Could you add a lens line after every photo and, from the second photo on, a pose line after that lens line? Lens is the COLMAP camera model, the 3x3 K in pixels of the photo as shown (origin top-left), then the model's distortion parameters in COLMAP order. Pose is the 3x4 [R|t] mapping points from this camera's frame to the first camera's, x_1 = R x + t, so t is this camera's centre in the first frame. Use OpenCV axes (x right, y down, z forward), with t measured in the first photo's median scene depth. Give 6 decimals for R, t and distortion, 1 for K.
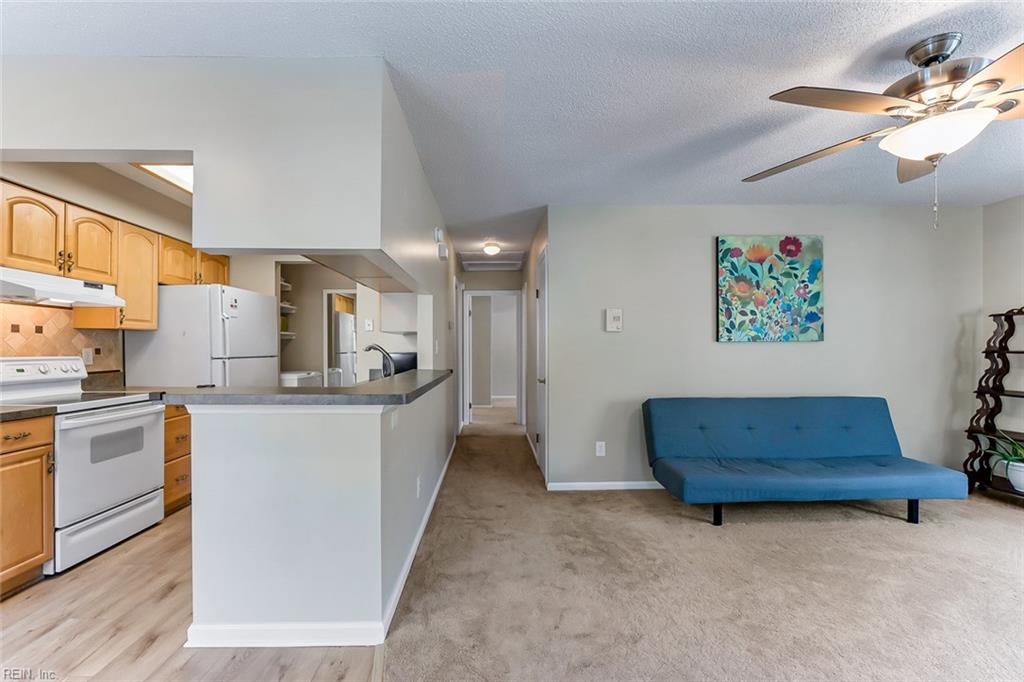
lens RADIAL K [[443.5, 0, 482.5], [0, 443.5, 348.6], [0, 0, 1]] dist [-0.001320, -0.000396]
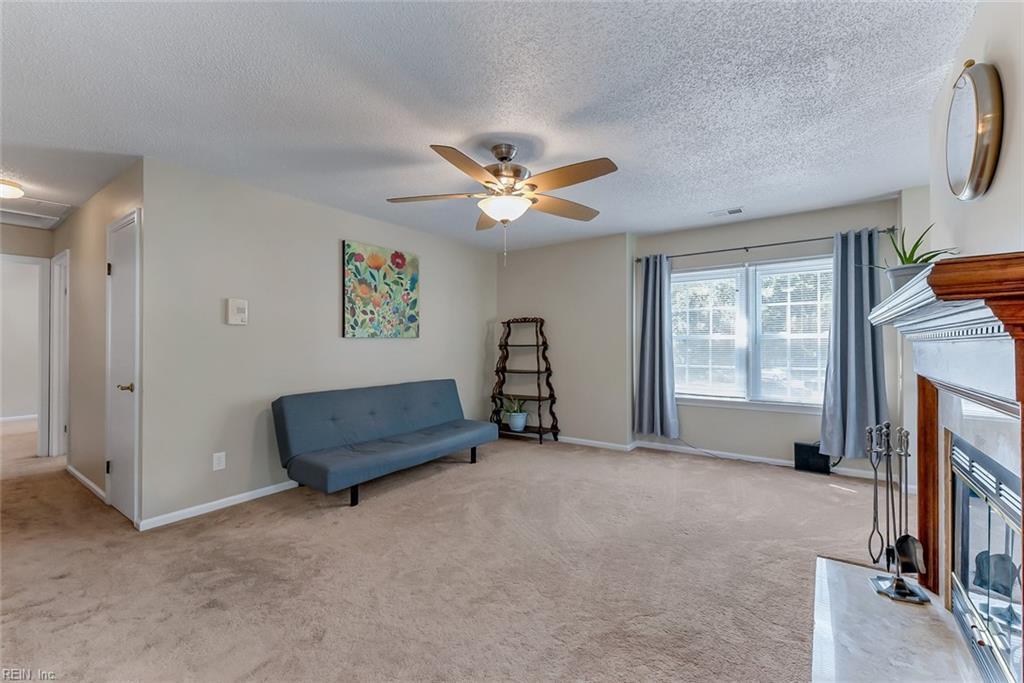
lens RADIAL K [[440.3, 0, 524.7], [0, 440.3, 341.1], [0, 0, 1]] dist [-0.000498, -0.000763]
pose [[0.567175, 0.003827, 0.823588, -0.102681], [0.001078, 0.999985, -0.005389, -0.000465], [-0.823596, 0.003944, 0.567163, 0.030082]]
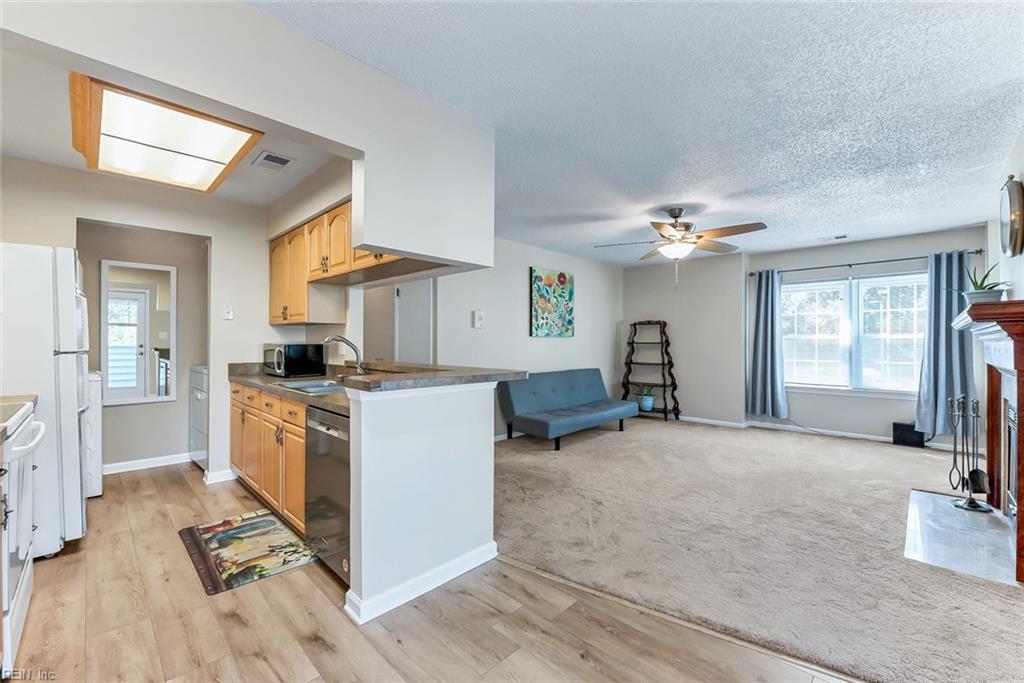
lens RADIAL K [[431.1, 0, 512.0], [0, 431.1, 341.5], [0, 0, 1]] dist [-0.015024, -0.000614]
pose [[0.700657, 0.002296, 0.713495, -0.567828], [-0.003486, 0.999994, 0.000206, 0.001560], [-0.713490, -0.002632, 0.700660, 0.018080]]
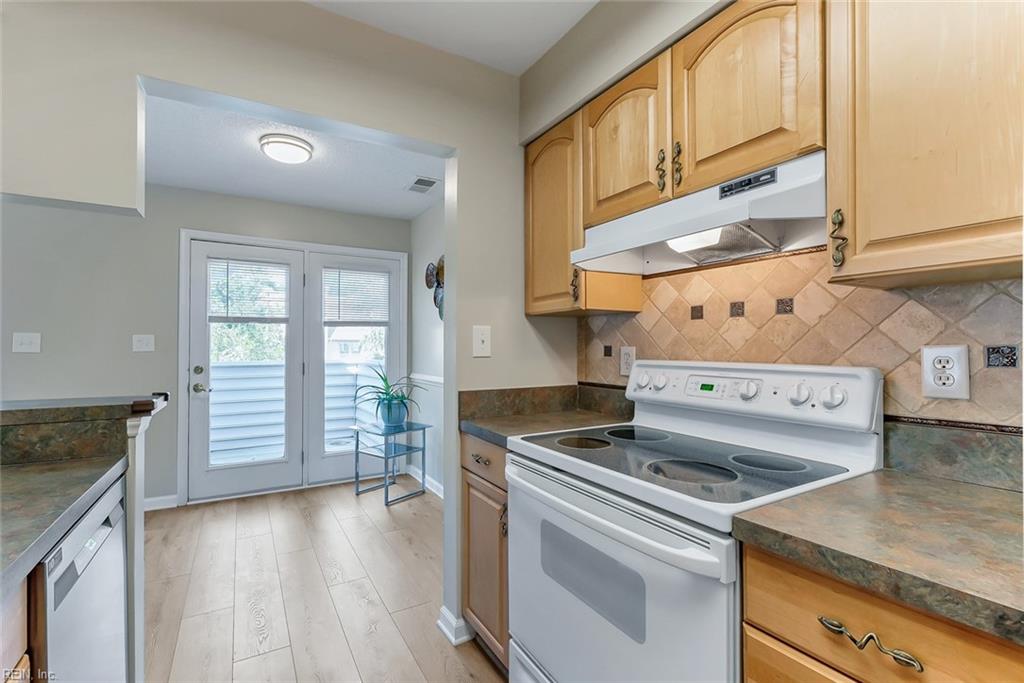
lens RADIAL K [[428.9, 0, 481.3], [0, 428.9, 329.6], [0, 0, 1]] dist [-0.018403, -0.000457]
pose [[-0.868882, -0.019746, -0.494625, -0.401548], [-0.000837, 0.999261, -0.038420, -0.000948], [0.495018, -0.032968, -0.868257, 0.971246]]
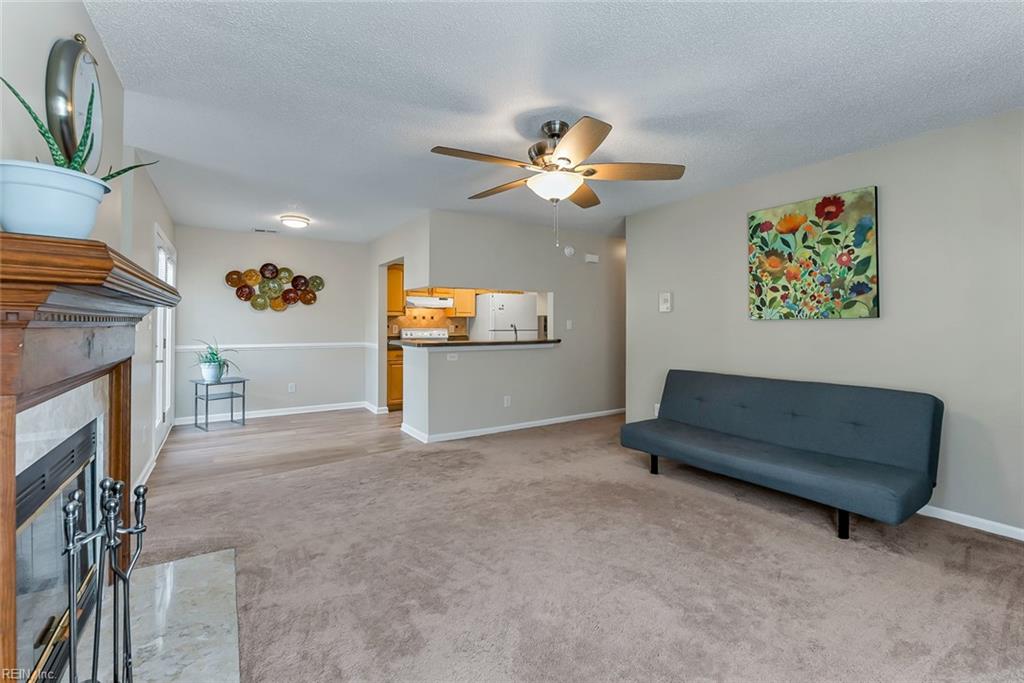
lens RADIAL K [[441.4, 0, 521.5], [0, 441.4, 320.0], [0, 0, 1]] dist [-0.012402, -0.000159]
pose [[0.550784, -0.008595, -0.834603, 1.075777], [-0.002010, 0.999930, -0.011624, -0.002572], [0.834645, 0.008080, 0.550729, 0.037174]]
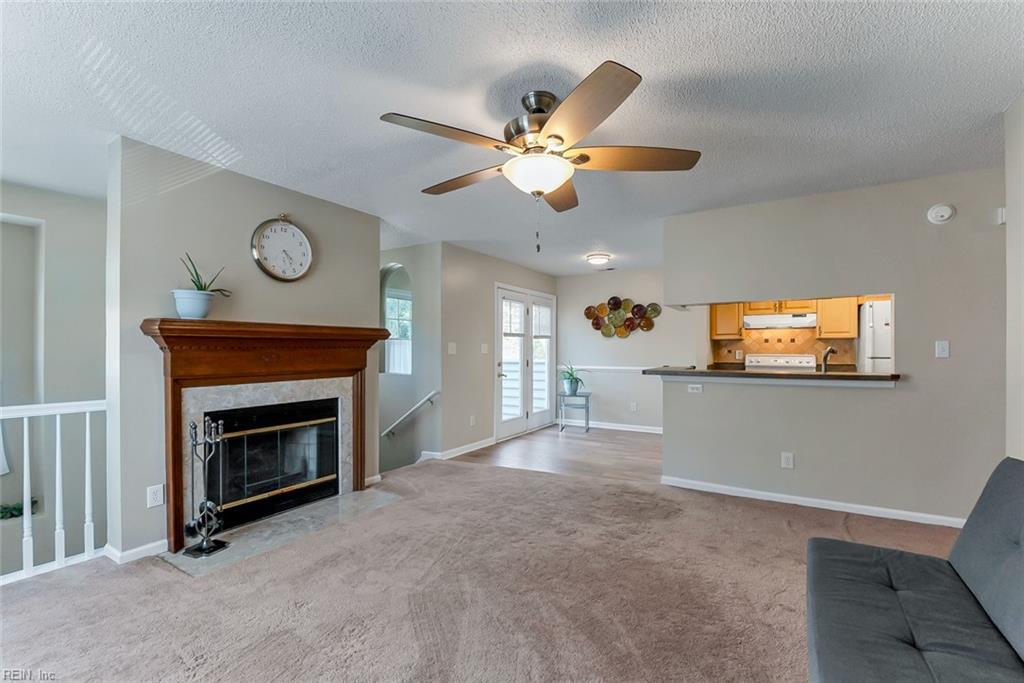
lens RADIAL K [[432.9, 0, 515.2], [0, 432.9, 349.1], [0, 0, 1]] dist [-0.001406, -0.000207]
pose [[-0.520519, -0.000870, -0.853850, 0.999300], [0.001182, 0.999998, -0.001739, -0.002911], [0.853849, -0.001914, -0.520517, 0.750441]]
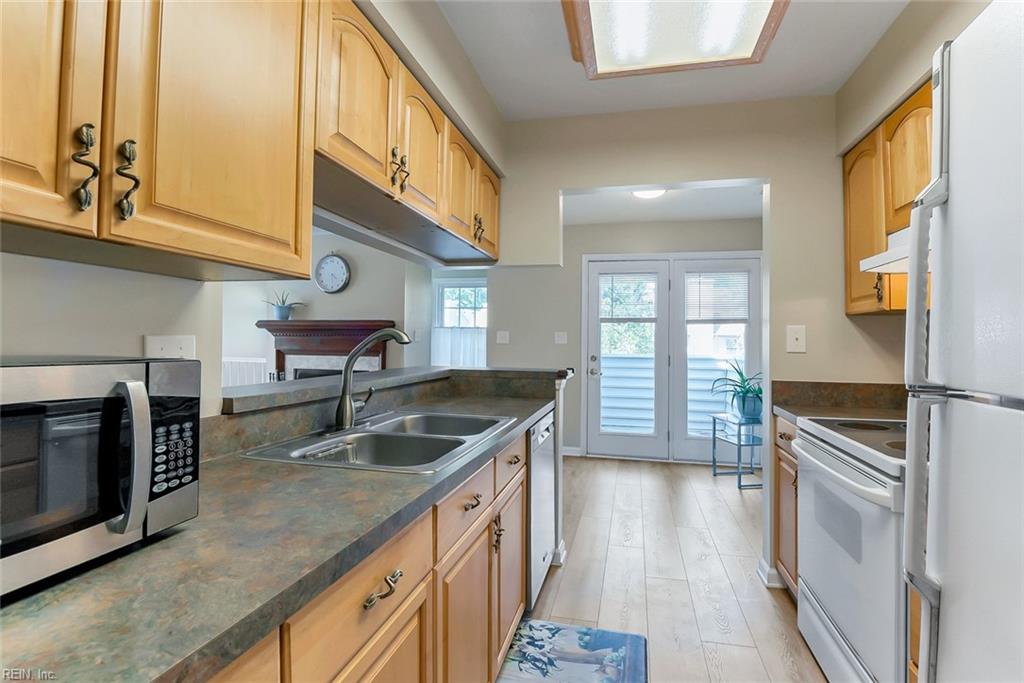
lens RADIAL K [[456.6, 0, 536.6], [0, 456.6, 340.2], [0, 0, 1]] dist [-0.001070, -0.000038]
pose [[-0.979564, -0.013312, 0.200693, -0.430618], [-0.013506, 0.999909, 0.000405, -0.000106], [-0.200680, -0.002314, -0.979654, 1.199108]]
